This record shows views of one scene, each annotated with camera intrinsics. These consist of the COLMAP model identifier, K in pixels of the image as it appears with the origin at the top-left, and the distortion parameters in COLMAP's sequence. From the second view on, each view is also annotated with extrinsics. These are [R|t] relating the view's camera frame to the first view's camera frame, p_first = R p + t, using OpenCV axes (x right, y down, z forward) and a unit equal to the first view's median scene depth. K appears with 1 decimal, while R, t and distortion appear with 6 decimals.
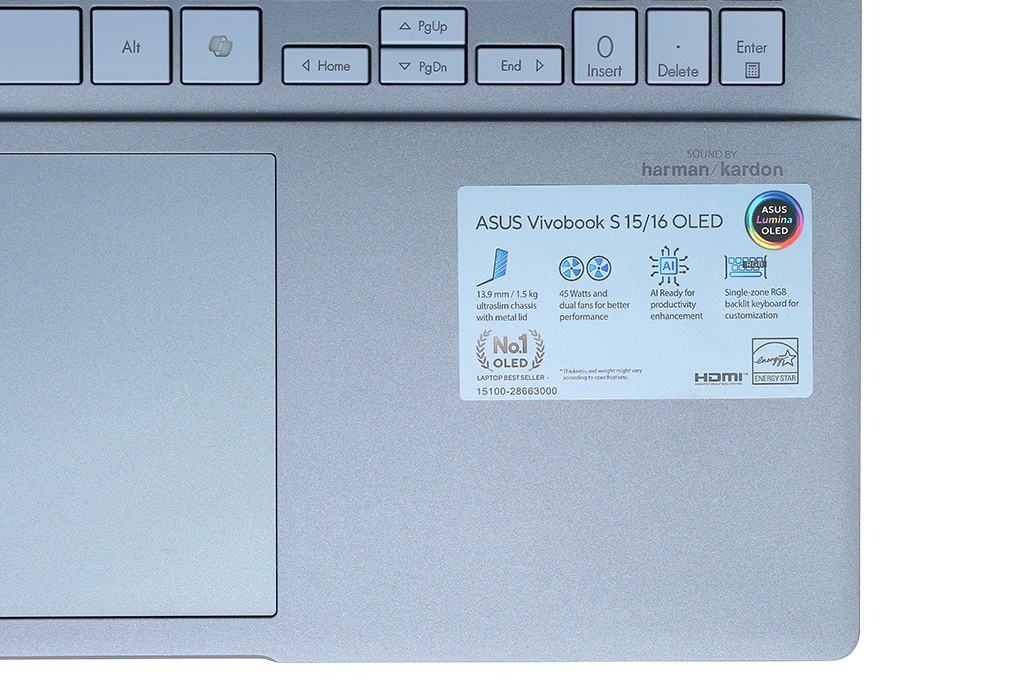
lens RADIAL K [[3220.4, 0, 511.3], [0, 3220.4, 342.4], [0, 0, 1]] dist [0.019660, 0.000000]
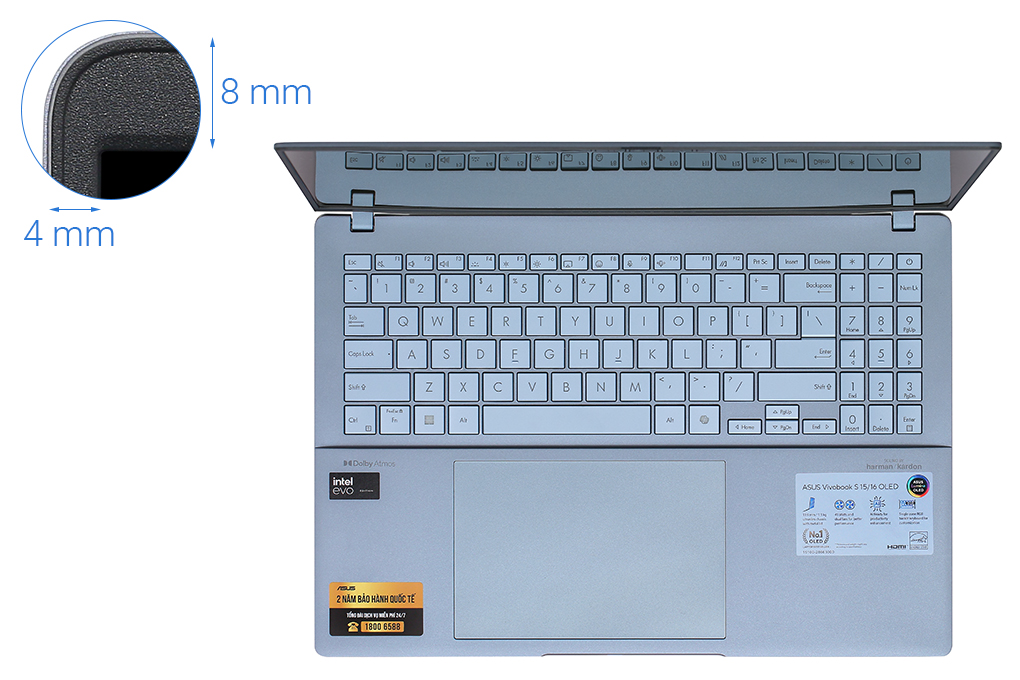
lens RADIAL K [[3220.4, 0, 510.3], [0, 3220.4, 341.5], [0, 0, 1]] dist [0.019660, 0.000000]
pose [[0.990617, -0.008640, -0.136390, 0.110907], [-0.002311, 0.996797, -0.079935, 0.053920], [0.136644, 0.079500, 0.987425, -1.609491]]
